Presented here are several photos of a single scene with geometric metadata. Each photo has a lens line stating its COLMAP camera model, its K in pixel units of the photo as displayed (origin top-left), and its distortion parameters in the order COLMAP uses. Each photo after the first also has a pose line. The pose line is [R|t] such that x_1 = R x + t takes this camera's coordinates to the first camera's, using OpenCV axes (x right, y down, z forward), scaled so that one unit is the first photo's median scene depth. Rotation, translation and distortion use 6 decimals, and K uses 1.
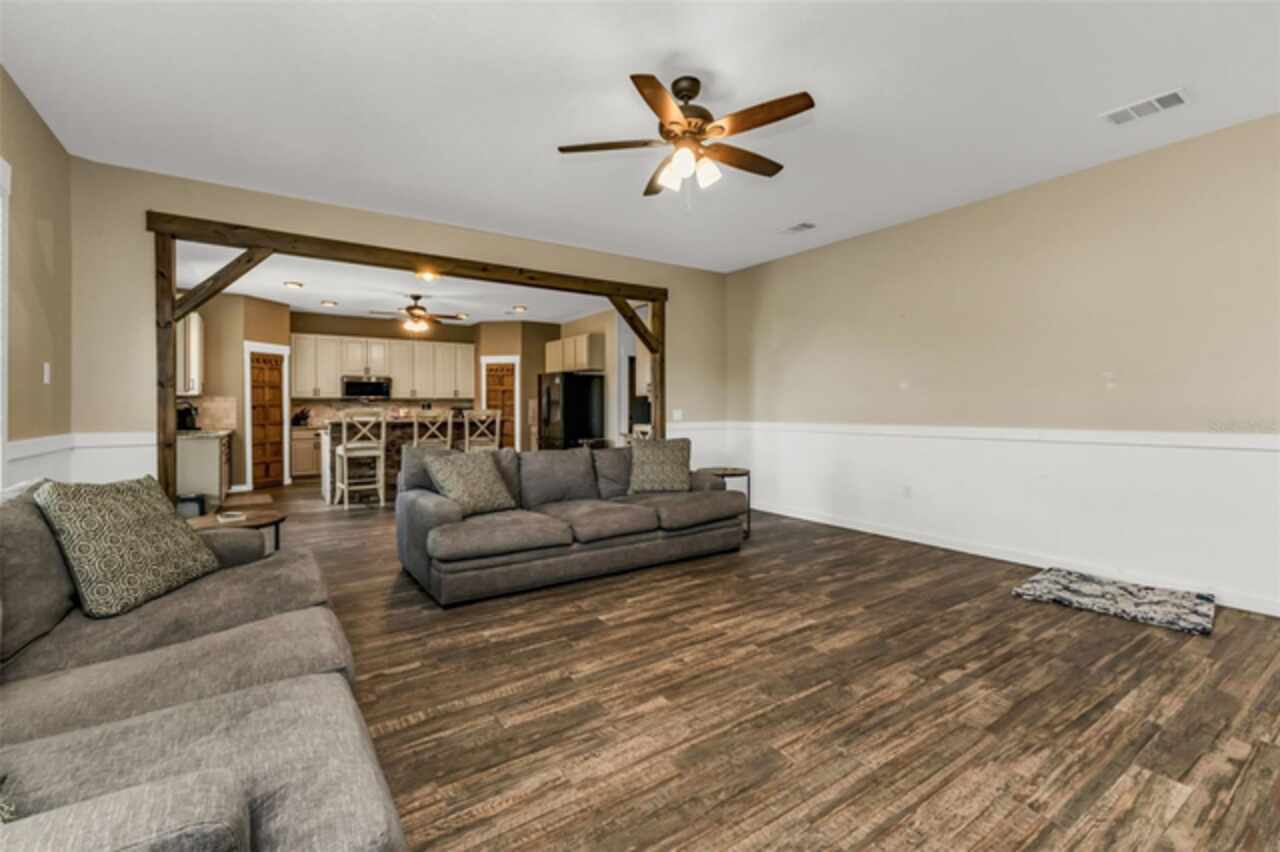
lens RADIAL K [[551.5, 0, 643.2], [0, 551.5, 408.6], [0, 0, 1]] dist [-0.000687, -0.000335]
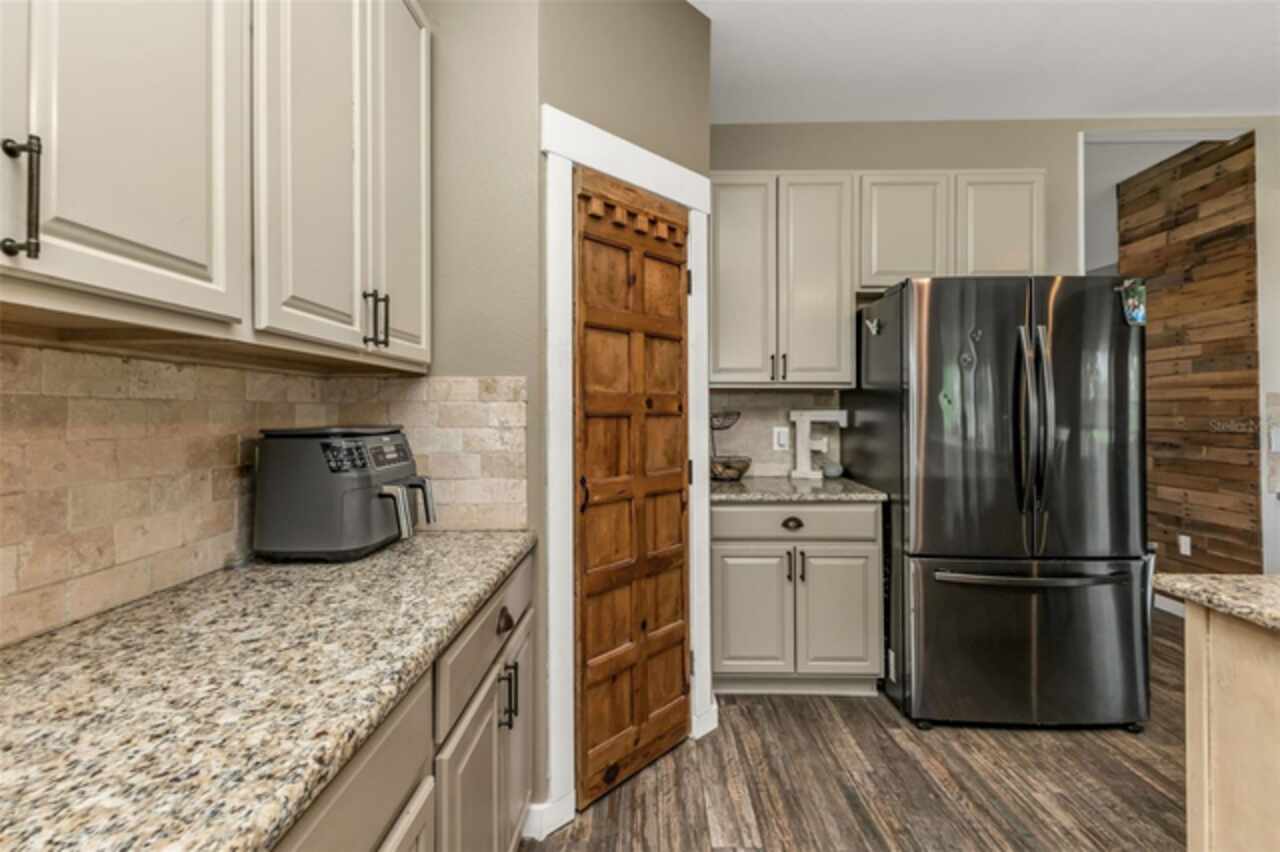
lens RADIAL K [[551.5, 0, 643.2], [0, 551.5, 408.6], [0, 0, 1]] dist [-0.000687, -0.000335]
pose [[0.812803, -0.005183, -0.582516, -0.671338], [0.003052, 0.999985, -0.004638, -0.007958], [0.582531, 0.001992, 0.812806, 1.005377]]
